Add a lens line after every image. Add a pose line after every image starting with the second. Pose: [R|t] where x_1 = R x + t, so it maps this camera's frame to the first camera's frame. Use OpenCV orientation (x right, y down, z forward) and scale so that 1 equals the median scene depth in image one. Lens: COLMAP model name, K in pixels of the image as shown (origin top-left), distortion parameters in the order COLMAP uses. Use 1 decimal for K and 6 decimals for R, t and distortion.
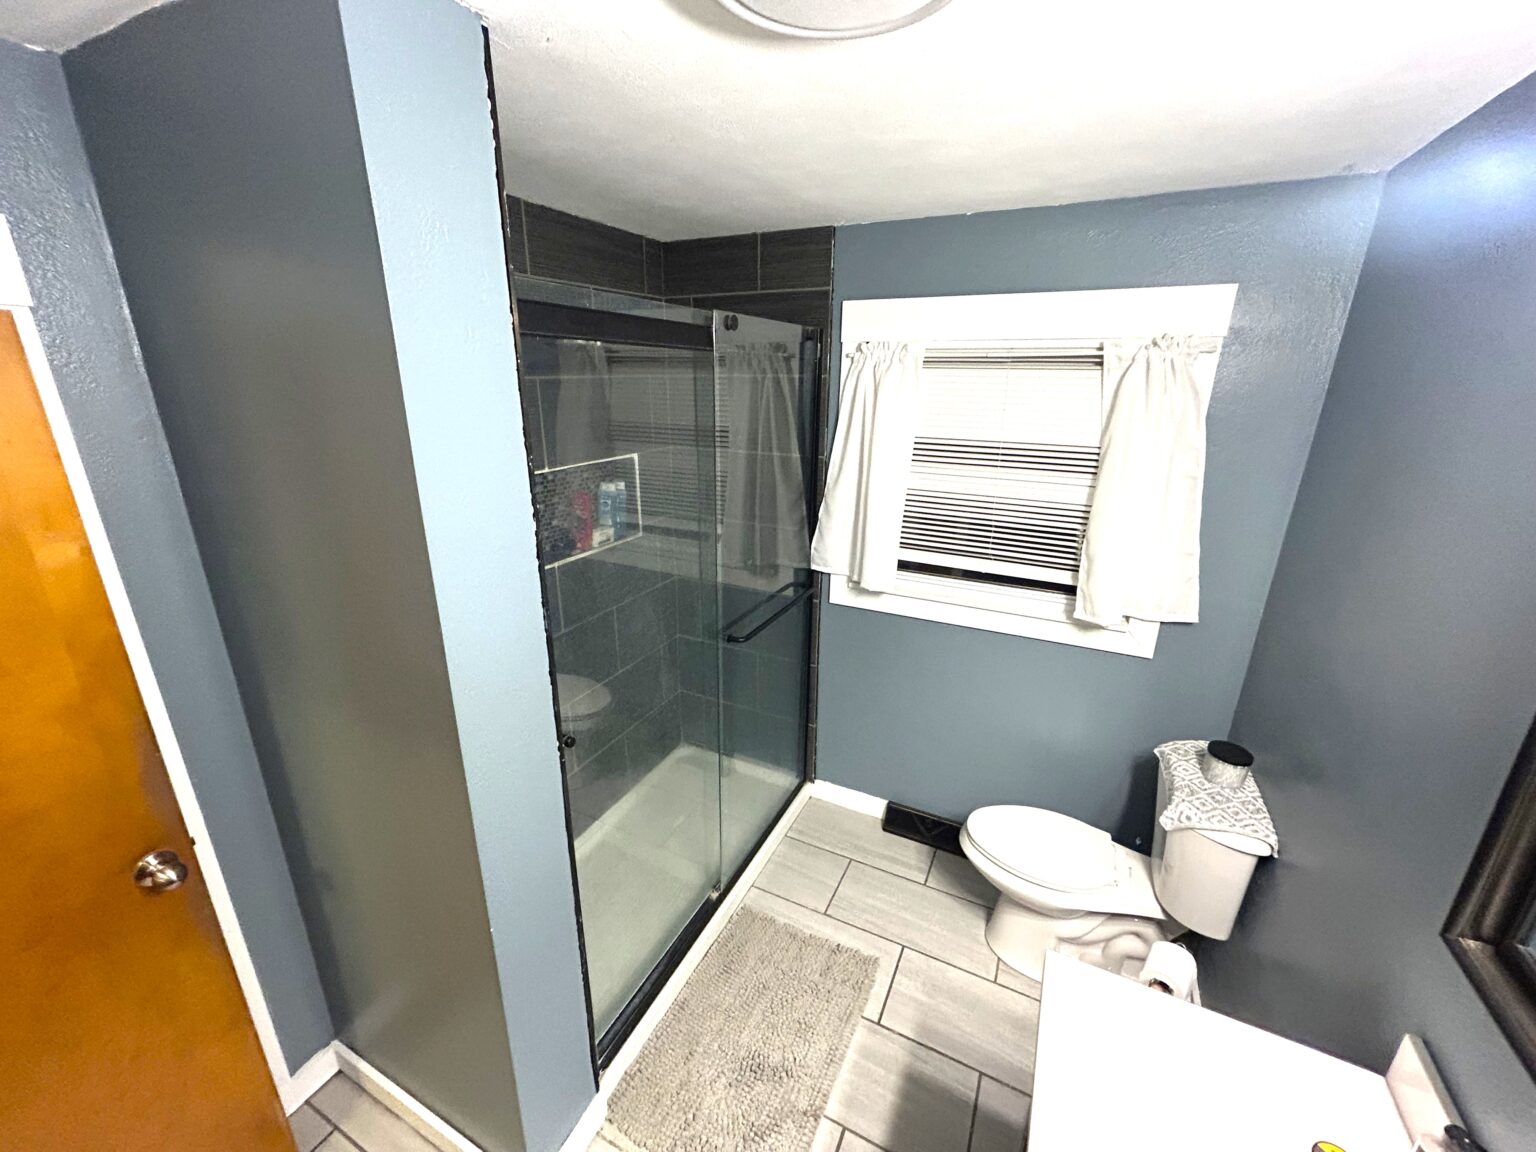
lens RADIAL K [[617.6, 0, 770.1], [0, 617.6, 575.4], [0, 0, 1]] dist [-0.000622, 0.000721]
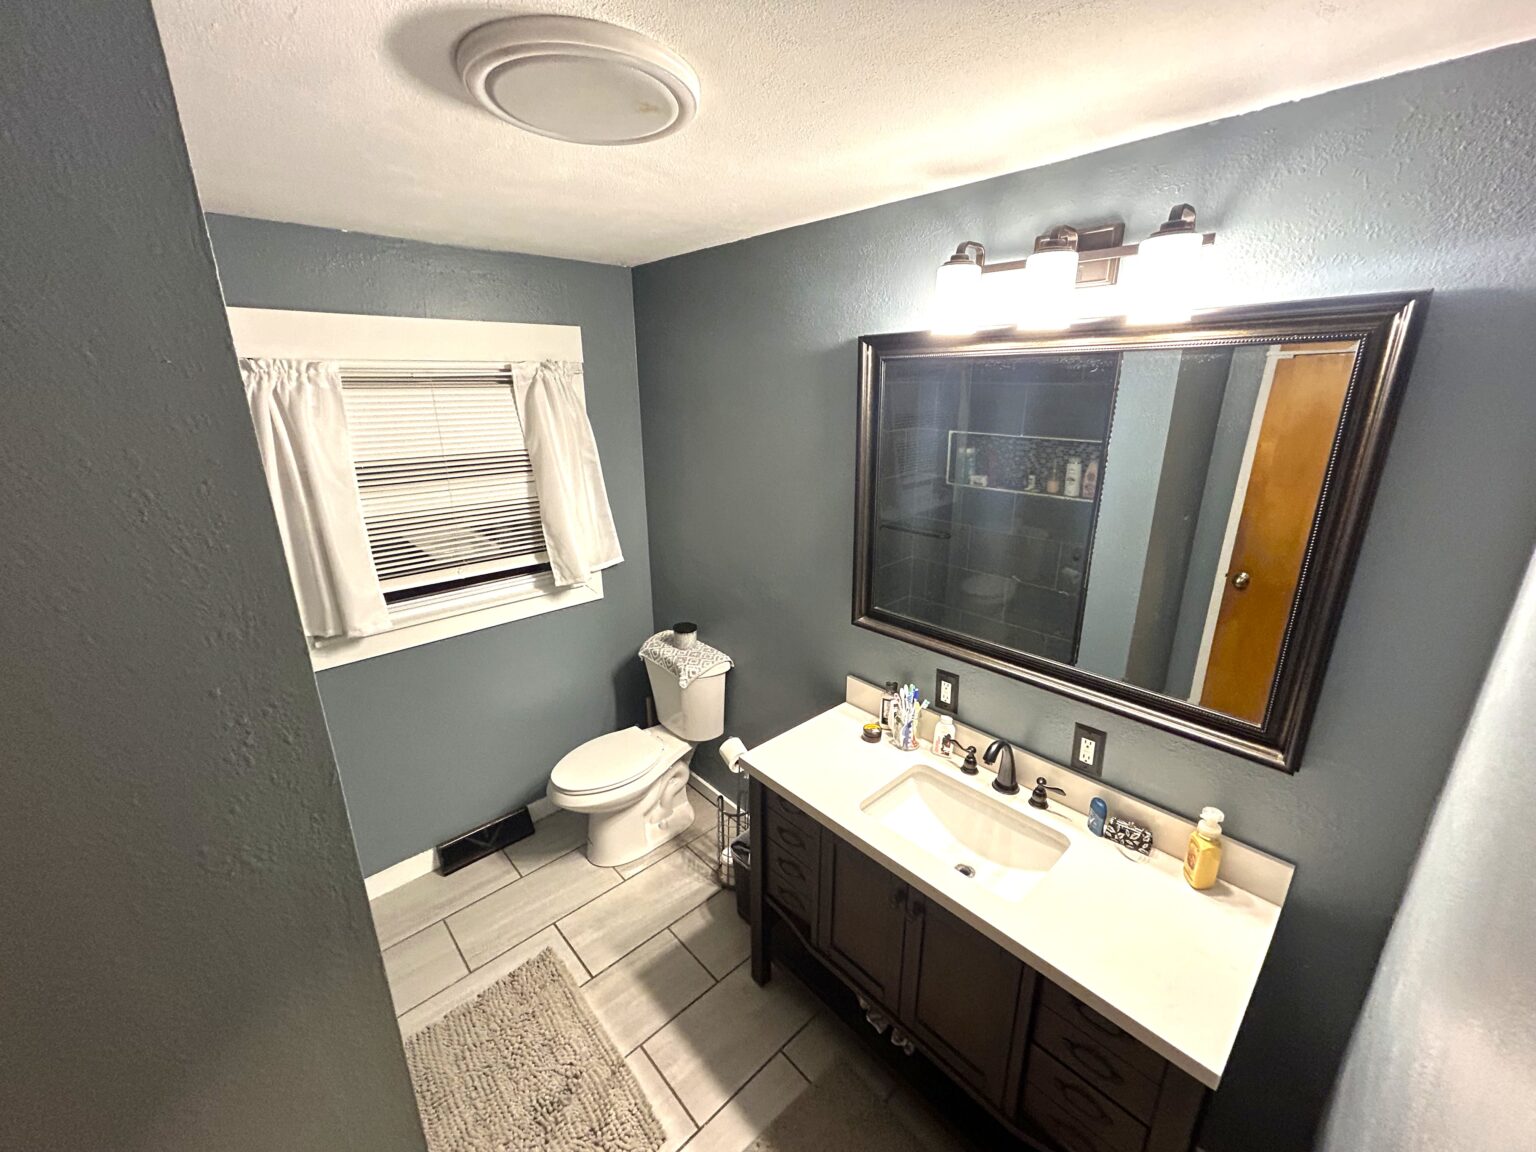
lens RADIAL K [[617.6, 0, 770.1], [0, 617.6, 575.4], [0, 0, 1]] dist [-0.000622, 0.000721]
pose [[0.351174, -0.291708, 0.889710, -0.461724], [0.301227, 0.934910, 0.187632, -0.056753], [-0.886532, 0.202113, 0.416186, 0.105771]]
